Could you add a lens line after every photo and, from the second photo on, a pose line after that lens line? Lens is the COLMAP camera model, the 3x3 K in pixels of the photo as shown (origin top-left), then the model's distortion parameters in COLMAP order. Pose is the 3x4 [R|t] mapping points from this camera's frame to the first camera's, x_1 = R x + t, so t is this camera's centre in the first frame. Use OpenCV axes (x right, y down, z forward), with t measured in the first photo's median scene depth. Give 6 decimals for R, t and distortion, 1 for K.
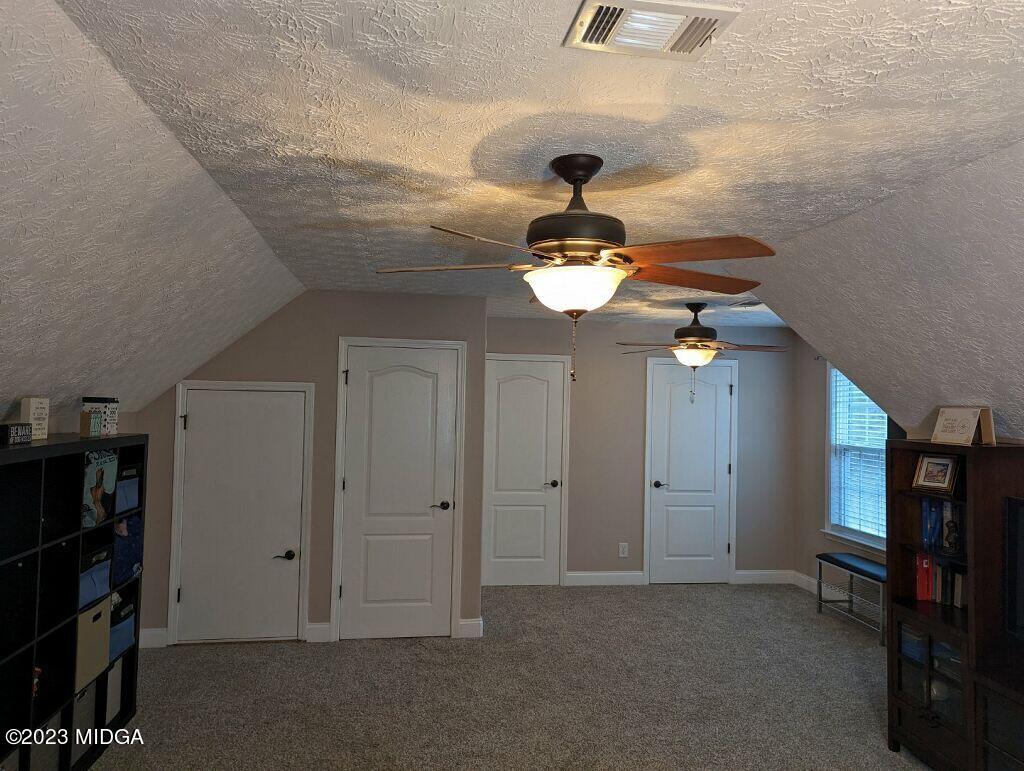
lens RADIAL K [[712.4, 0, 511.5], [0, 712.4, 383.6], [0, 0, 1]] dist [0.030649, -0.007322]
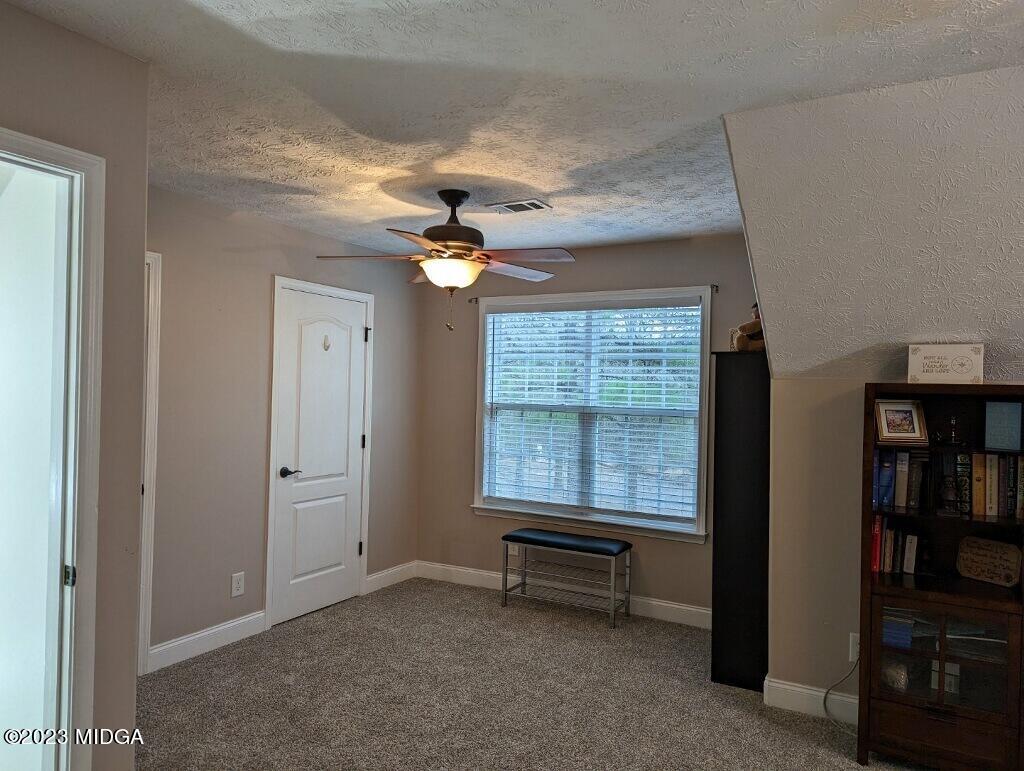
lens RADIAL K [[712.4, 0, 515.7], [0, 712.4, 385.7], [0, 0, 1]] dist [0.030649, -0.007322]
pose [[0.613019, -0.007619, 0.790032, -0.194512], [-0.027857, 0.999123, 0.031251, 0.037154], [-0.789577, -0.041166, 0.612269, 0.459307]]
